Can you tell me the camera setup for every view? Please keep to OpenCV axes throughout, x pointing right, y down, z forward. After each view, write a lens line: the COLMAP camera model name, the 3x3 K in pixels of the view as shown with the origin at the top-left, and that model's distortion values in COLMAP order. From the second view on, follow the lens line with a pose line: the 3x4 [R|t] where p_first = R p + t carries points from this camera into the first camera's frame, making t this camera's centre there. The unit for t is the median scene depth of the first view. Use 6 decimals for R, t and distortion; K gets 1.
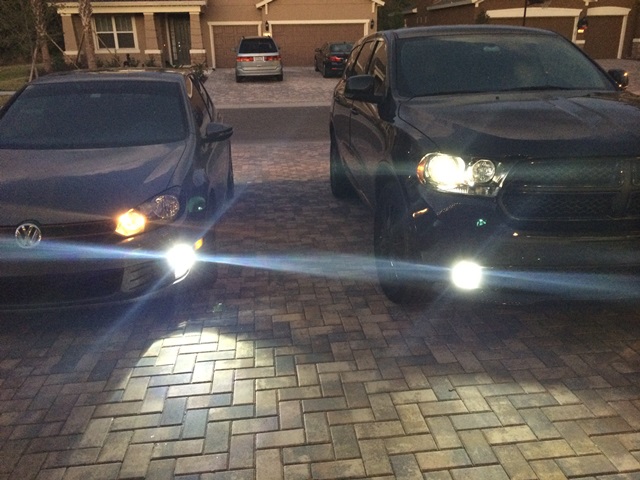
lens RADIAL K [[556.1, 0, 322.8], [0, 556.1, 240.4], [0, 0, 1]] dist [0.055308, -0.077777]
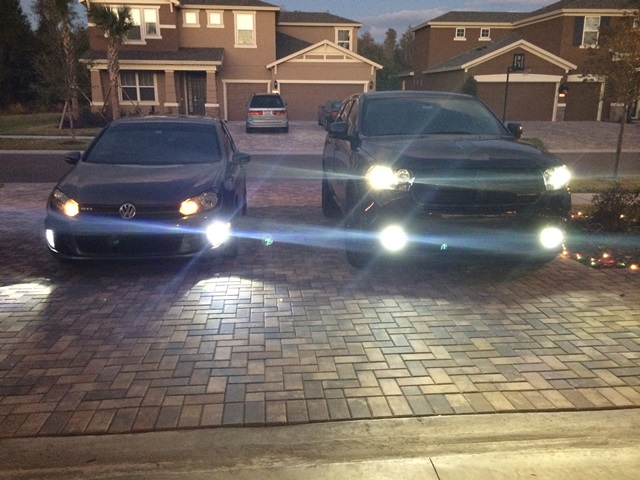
lens RADIAL K [[556.1, 0, 316.2], [0, 556.1, 242.6], [0, 0, 1]] dist [0.055308, -0.077777]
pose [[0.999501, 0.027491, -0.015527, 0.047191], [-0.028771, 0.995586, -0.089339, 0.196306], [0.013002, 0.089741, 0.995880, -0.558843]]
